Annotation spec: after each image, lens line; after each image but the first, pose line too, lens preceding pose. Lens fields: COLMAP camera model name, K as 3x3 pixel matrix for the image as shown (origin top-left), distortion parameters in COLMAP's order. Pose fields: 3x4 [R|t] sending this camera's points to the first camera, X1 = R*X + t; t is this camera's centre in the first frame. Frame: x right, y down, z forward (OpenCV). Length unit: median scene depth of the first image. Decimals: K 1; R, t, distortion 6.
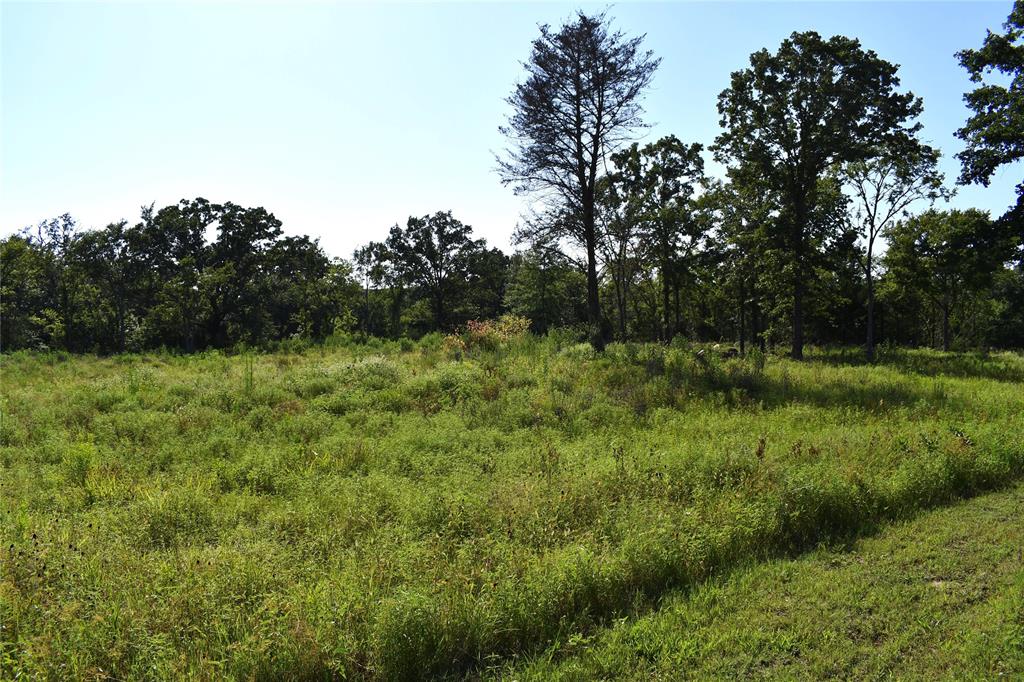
lens RADIAL K [[803.3, 0, 509.9], [0, 803.3, 343.7], [0, 0, 1]] dist [-0.099377, 0.018706]
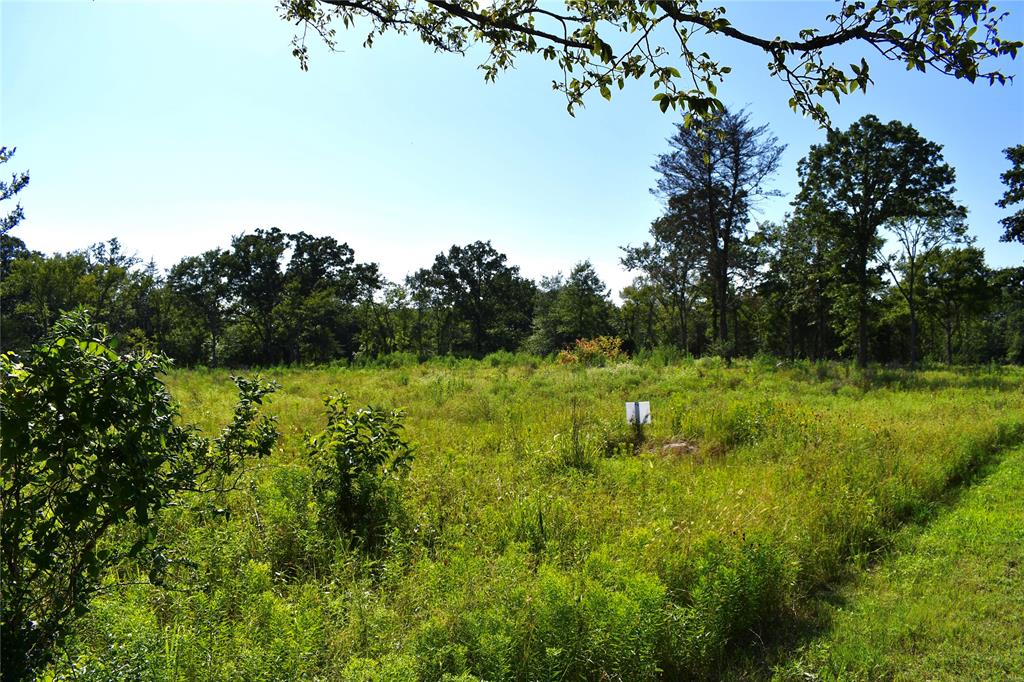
lens RADIAL K [[803.3, 0, 510.1], [0, 803.3, 345.3], [0, 0, 1]] dist [-0.099377, 0.018706]
pose [[0.998535, 0.001365, 0.054089, -0.247958], [0.000009, 0.999677, -0.025399, 0.012051], [-0.054106, 0.025362, 0.998213, -0.219539]]
